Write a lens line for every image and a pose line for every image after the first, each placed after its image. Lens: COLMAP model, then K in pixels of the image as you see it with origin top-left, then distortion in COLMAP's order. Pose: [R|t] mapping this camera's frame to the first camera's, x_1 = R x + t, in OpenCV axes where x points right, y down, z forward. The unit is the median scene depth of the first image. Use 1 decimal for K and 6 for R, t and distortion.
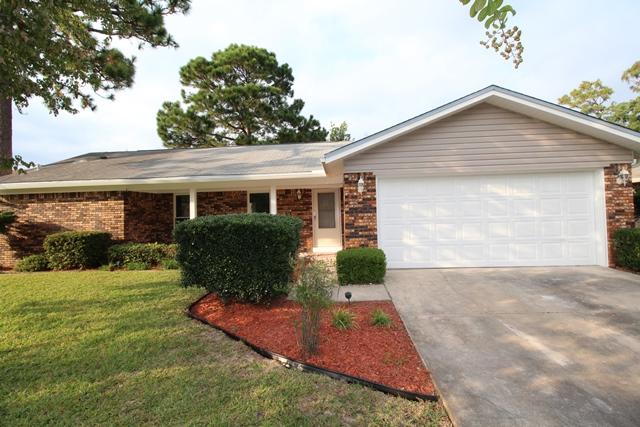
lens RADIAL K [[296.3, 0, 322.6], [0, 296.3, 206.9], [0, 0, 1]] dist [0.002190, -0.013161]
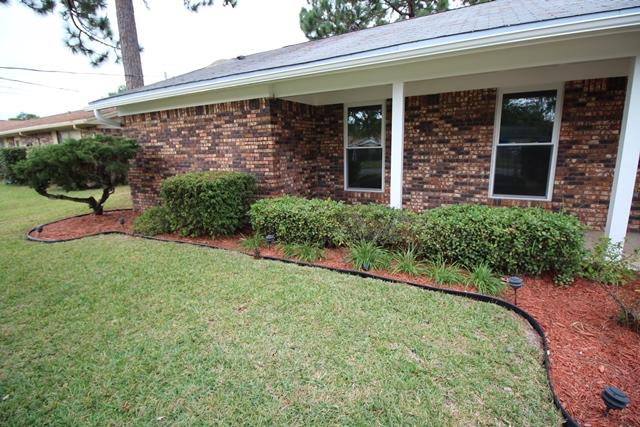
lens RADIAL K [[296.3, 0, 322.6], [0, 296.3, 206.9], [0, 0, 1]] dist [0.002190, -0.013161]
pose [[0.913798, 0.082324, -0.397738, -0.354399], [0.012800, 0.972921, 0.230784, 0.016724], [0.405967, -0.215981, 0.887999, 0.519130]]
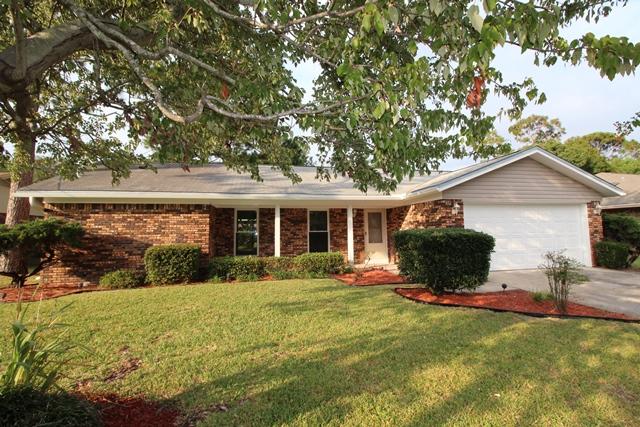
lens RADIAL K [[296.3, 0, 322.6], [0, 296.3, 206.9], [0, 0, 1]] dist [0.002190, -0.013161]
pose [[0.959956, 0.037363, 0.277648, -0.586424], [-0.019835, 0.997644, -0.065674, 0.012510], [-0.279448, 0.057537, 0.958435, -0.079007]]
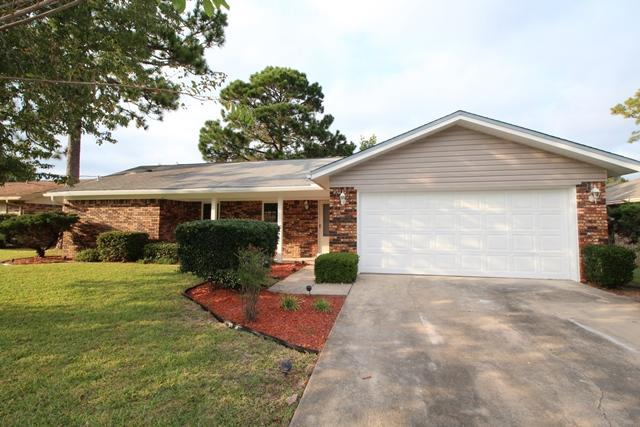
lens RADIAL K [[296.3, 0, 322.6], [0, 296.3, 206.9], [0, 0, 1]] dist [0.002190, -0.013161]
pose [[0.990664, 0.022554, -0.134445, 0.148122], [-0.027402, 0.999035, -0.034317, 0.001537], [0.133541, 0.037681, 0.990327, -0.106784]]
